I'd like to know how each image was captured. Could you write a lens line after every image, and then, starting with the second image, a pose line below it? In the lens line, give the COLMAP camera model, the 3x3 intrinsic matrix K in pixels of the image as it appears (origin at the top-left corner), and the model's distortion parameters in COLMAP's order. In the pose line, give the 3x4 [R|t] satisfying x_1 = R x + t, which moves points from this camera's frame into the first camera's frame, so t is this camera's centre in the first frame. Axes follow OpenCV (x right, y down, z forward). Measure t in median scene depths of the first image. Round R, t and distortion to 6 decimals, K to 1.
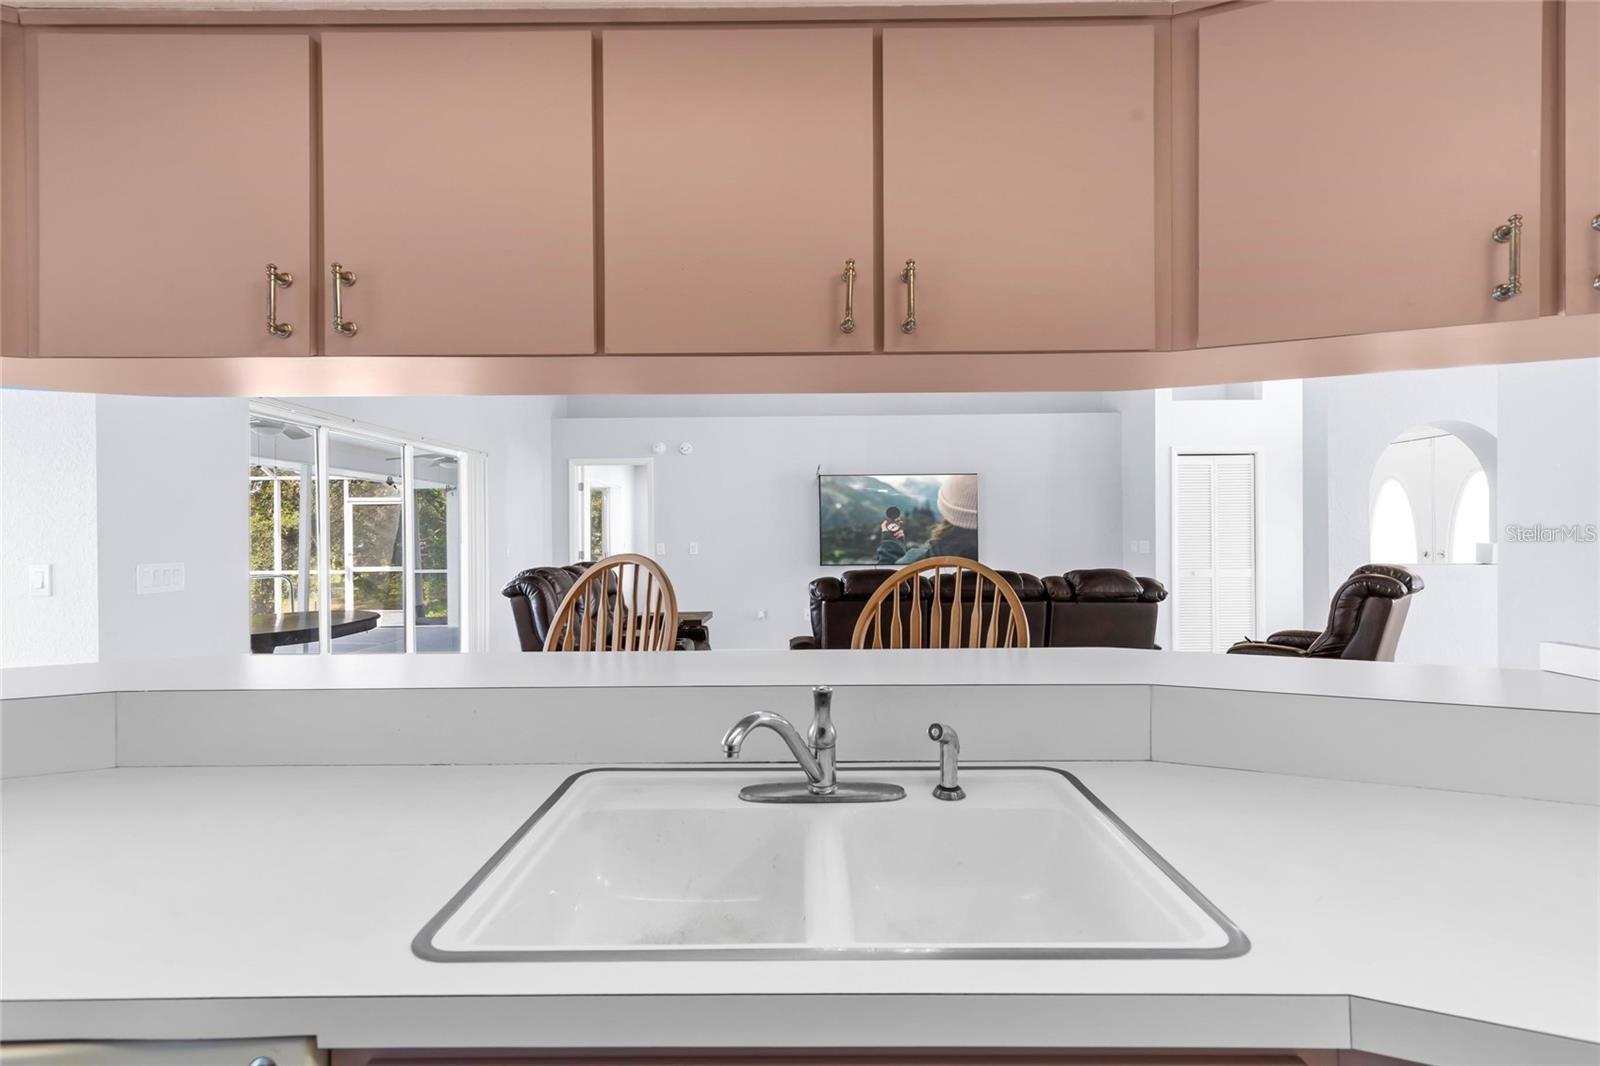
lens RADIAL K [[730.5, 0, 799.7], [0, 730.5, 536.3], [0, 0, 1]] dist [0.012661, -0.000011]
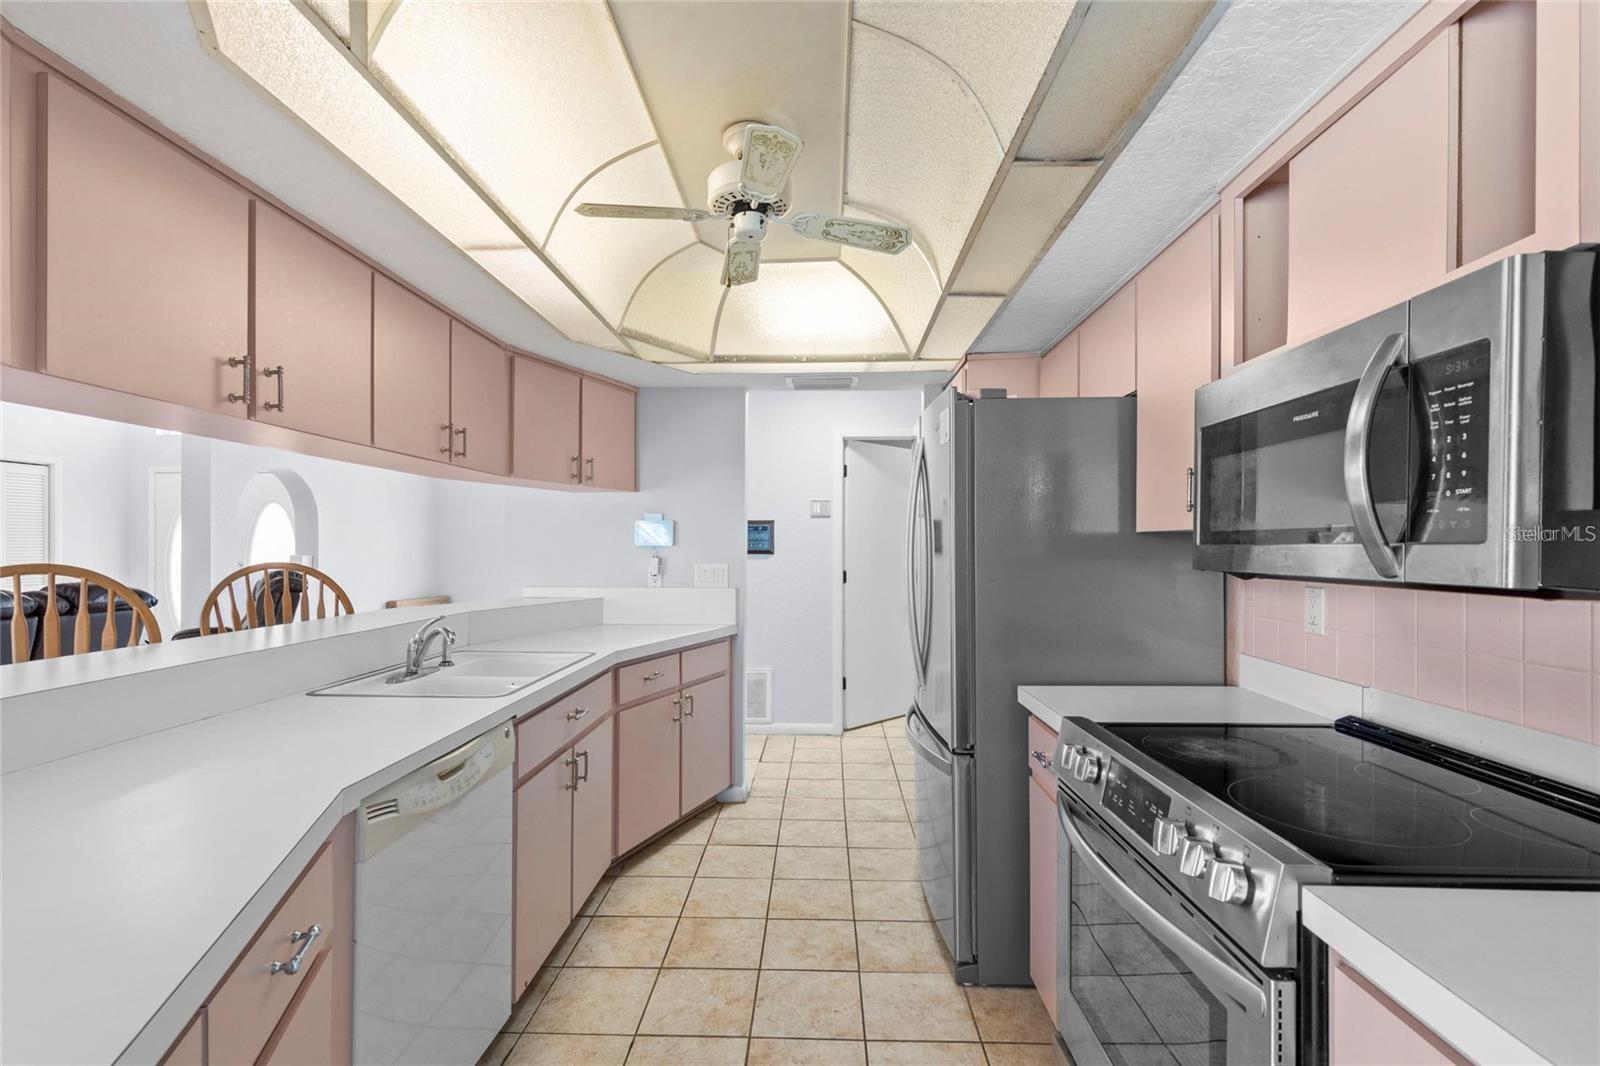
lens RADIAL K [[730.5, 0, 800.0], [0, 730.5, 536.0], [0, 0, 1]] dist [0.012661, -0.000011]
pose [[0.014703, 0.002886, 0.999888, -0.874819], [0.014532, 0.999890, -0.003099, 0.002278], [-0.999786, 0.014576, 0.014660, -0.065512]]
